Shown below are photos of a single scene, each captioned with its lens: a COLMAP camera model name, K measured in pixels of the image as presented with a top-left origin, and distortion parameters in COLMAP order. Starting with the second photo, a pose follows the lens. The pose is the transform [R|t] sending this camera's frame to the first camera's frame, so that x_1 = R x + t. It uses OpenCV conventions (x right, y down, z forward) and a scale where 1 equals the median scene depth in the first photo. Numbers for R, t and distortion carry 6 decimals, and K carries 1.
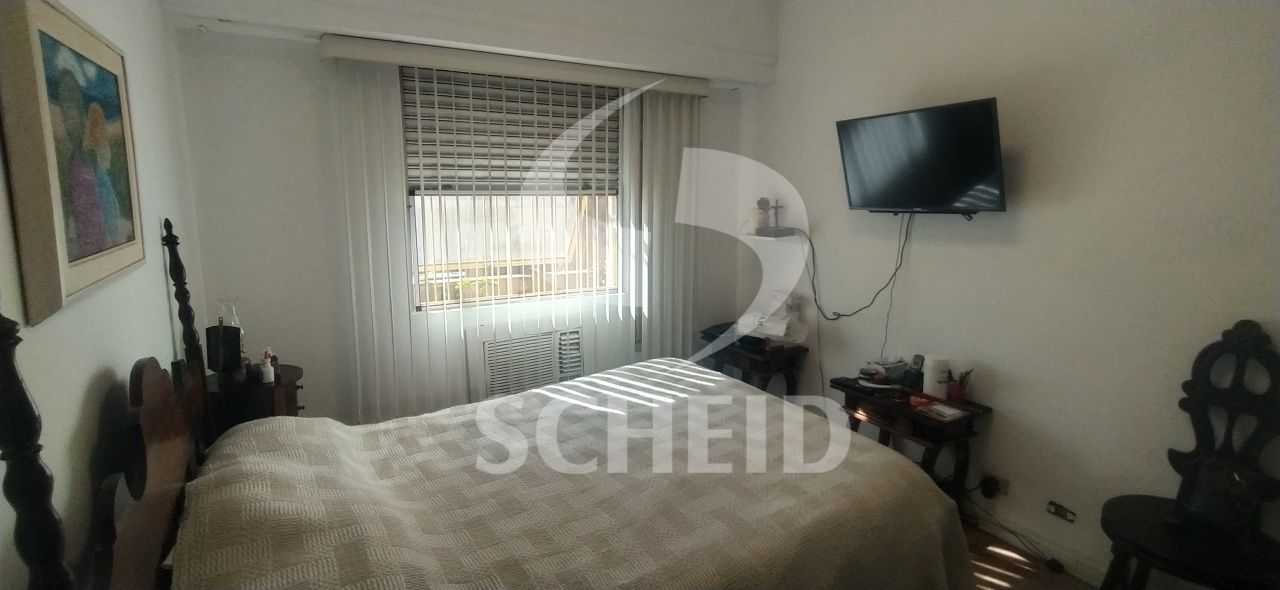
lens RADIAL K [[588.8, 0, 636.3], [0, 588.8, 273.9], [0, 0, 1]] dist [0.001569, 0.001099]
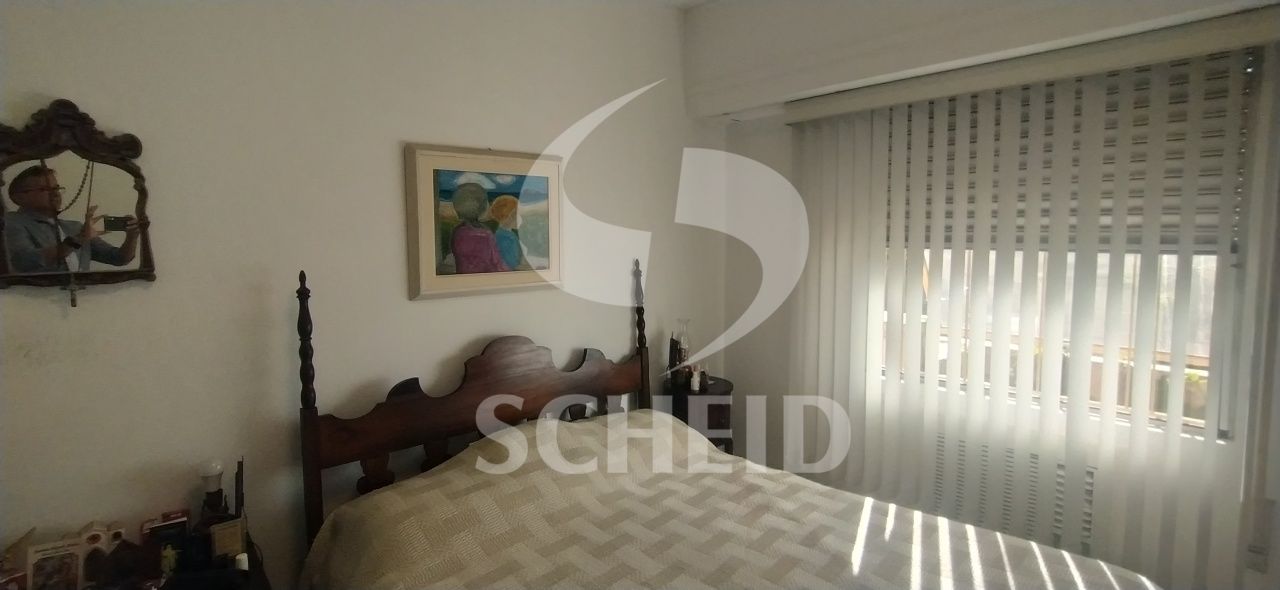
lens RADIAL K [[588.8, 0, 636.3], [0, 588.8, 273.9], [0, 0, 1]] dist [0.001569, 0.001099]
pose [[0.195331, 0.062185, -0.978764, 0.671988], [-0.140630, 0.989450, 0.034799, -0.105272], [0.970602, 0.130847, 0.202015, 0.674795]]
